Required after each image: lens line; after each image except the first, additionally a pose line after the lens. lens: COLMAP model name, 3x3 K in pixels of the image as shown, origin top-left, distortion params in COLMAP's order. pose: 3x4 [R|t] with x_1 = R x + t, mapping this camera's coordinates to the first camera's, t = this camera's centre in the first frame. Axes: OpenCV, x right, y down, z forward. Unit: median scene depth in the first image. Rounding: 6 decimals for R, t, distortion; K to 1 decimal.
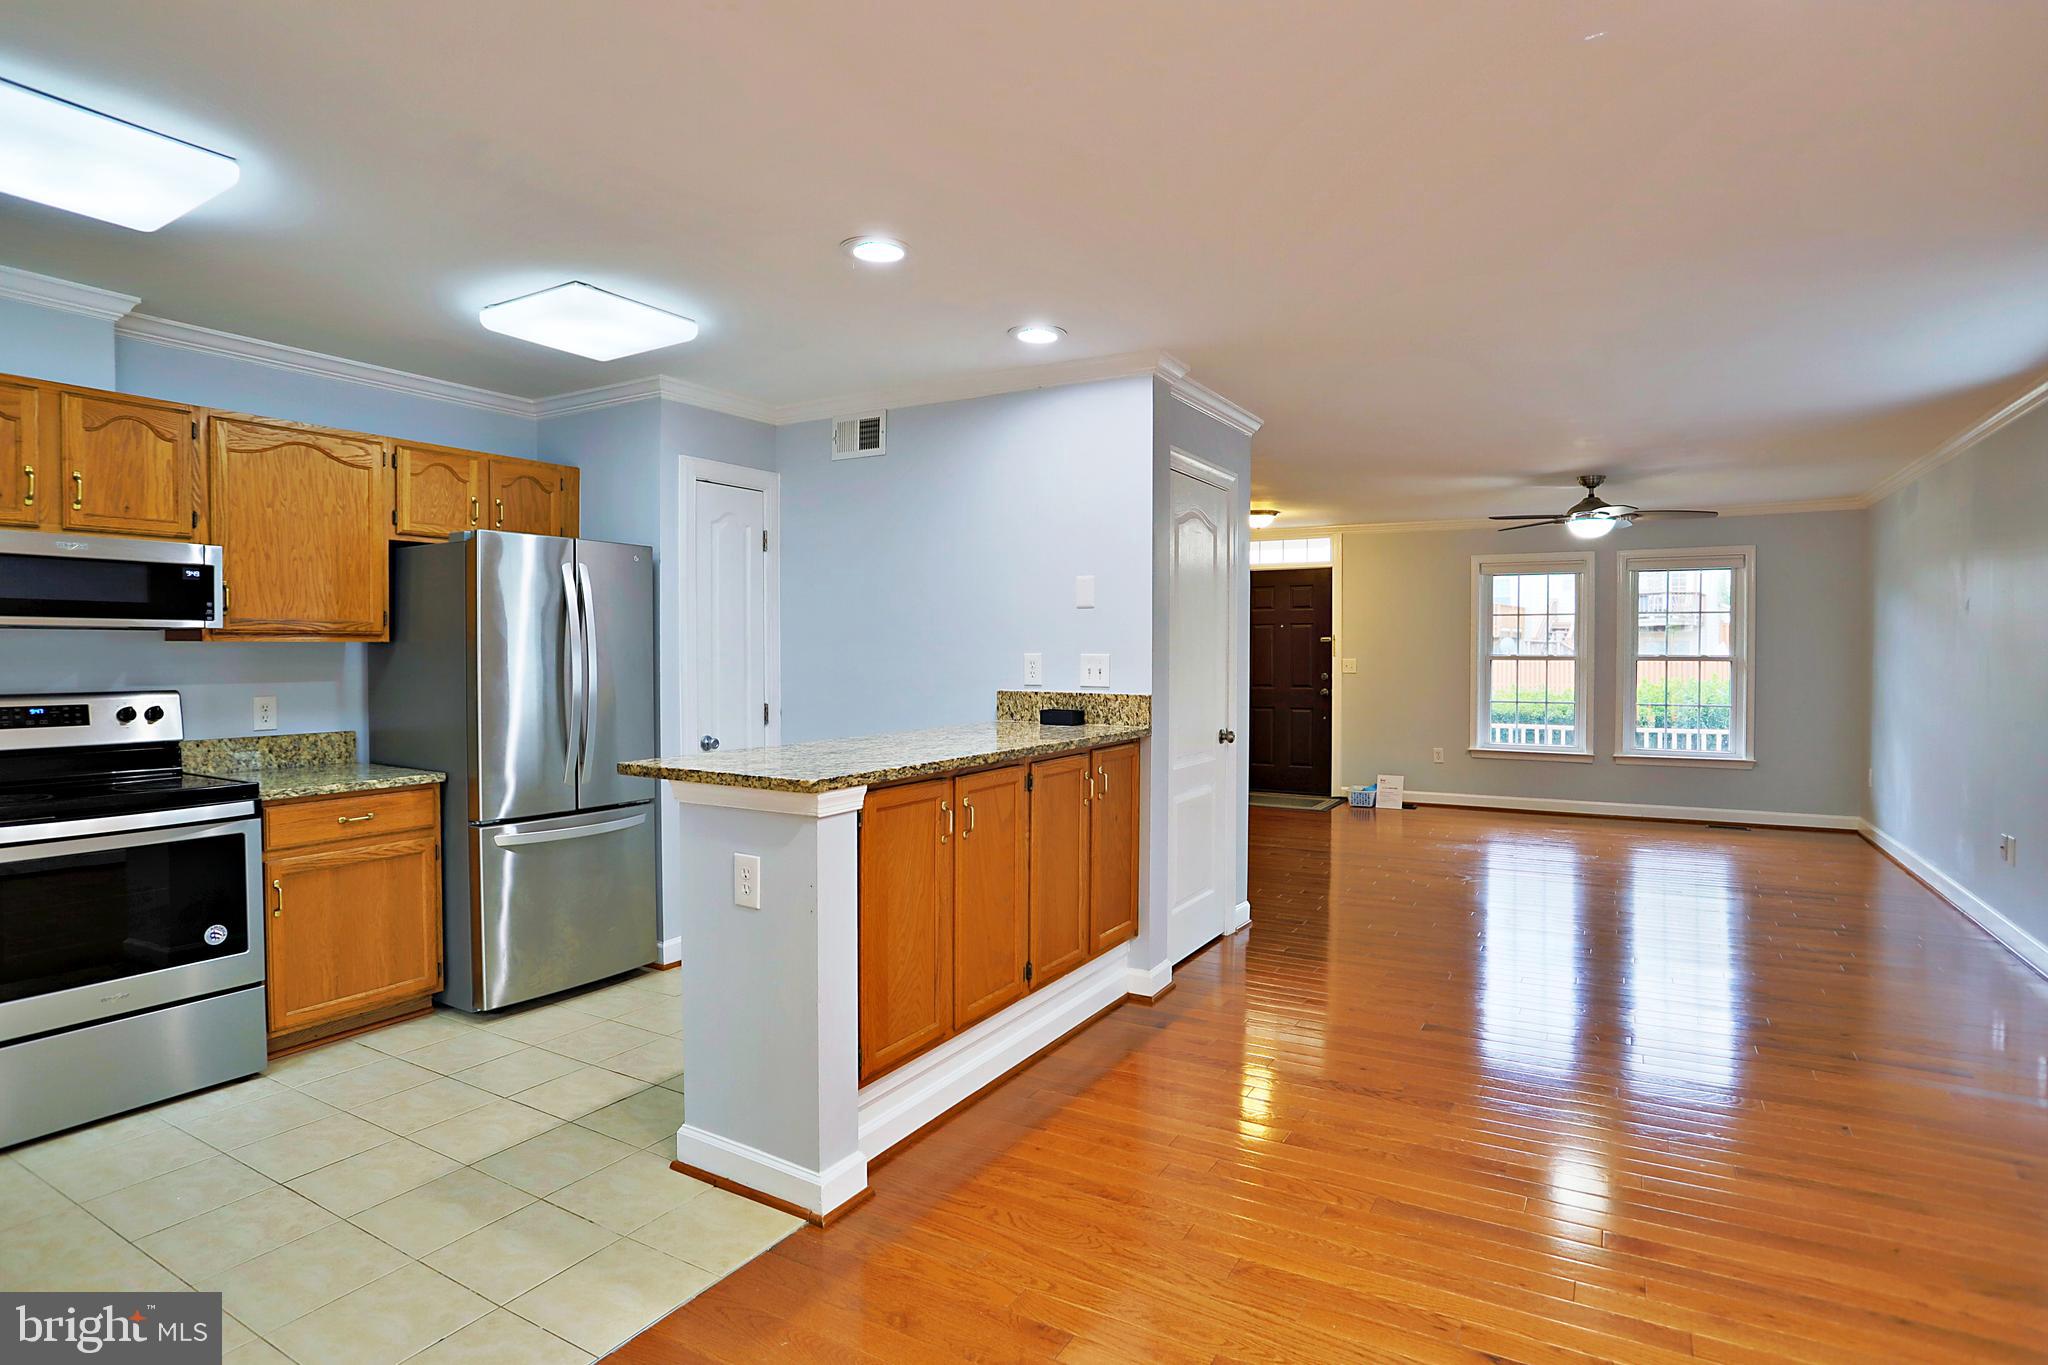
lens RADIAL K [[1072.0, 0, 1035.3], [0, 1072.0, 661.1], [0, 0, 1]] dist [-0.029960, 0.002705]
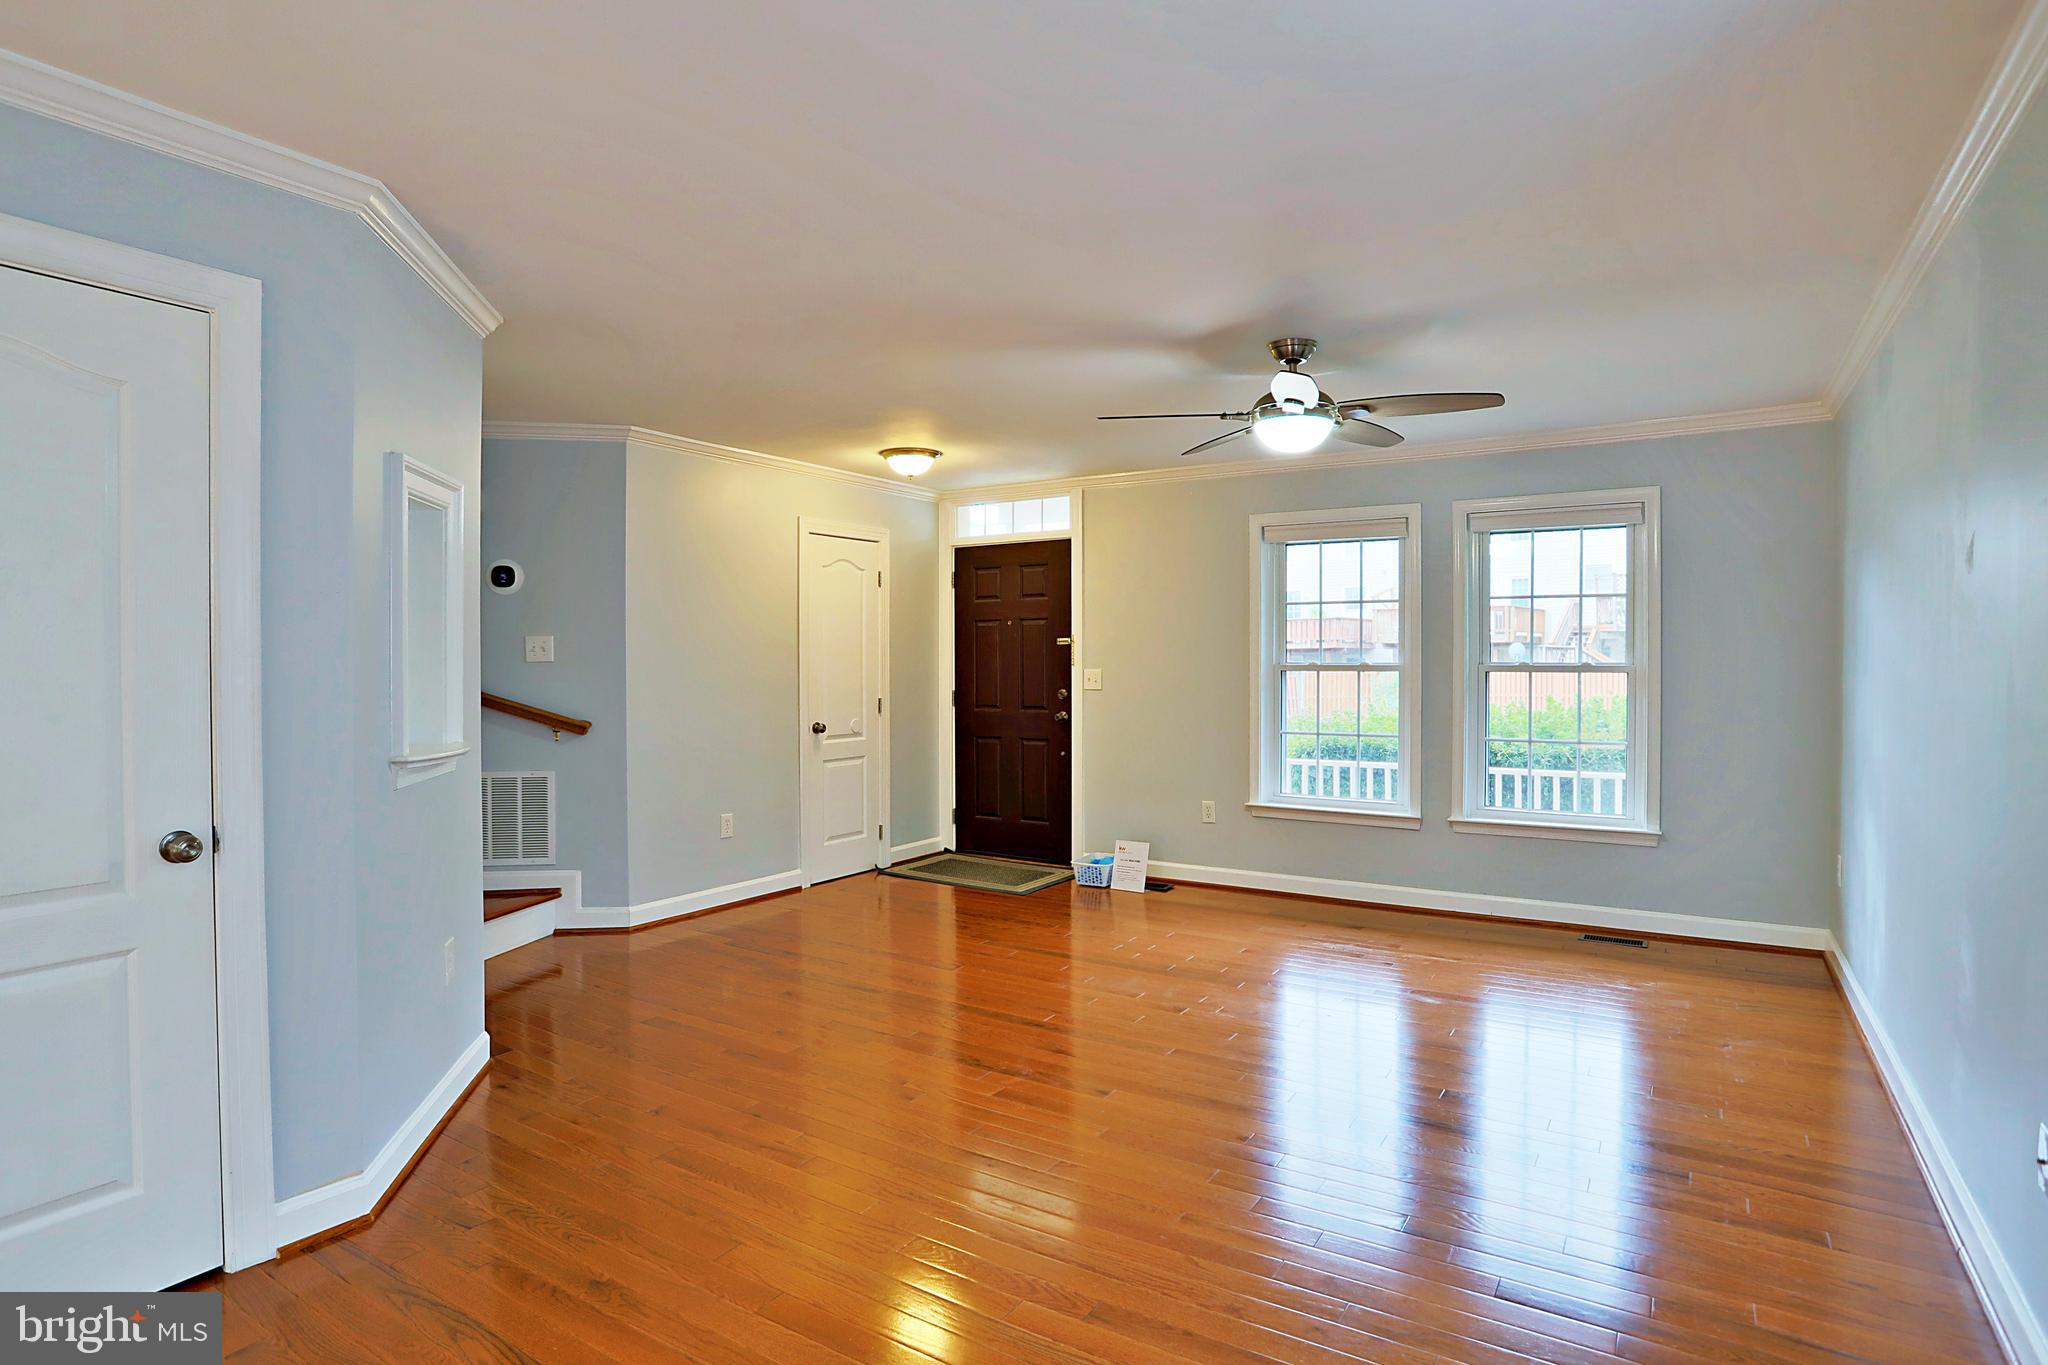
lens RADIAL K [[1072.0, 0, 1014.7], [0, 1072.0, 683.1], [0, 0, 1]] dist [-0.029960, 0.002705]
pose [[0.998176, -0.000041, -0.060369, 0.304751], [0.000850, 0.999910, 0.013382, -0.002639], [0.060363, -0.013409, 0.998086, 0.318651]]
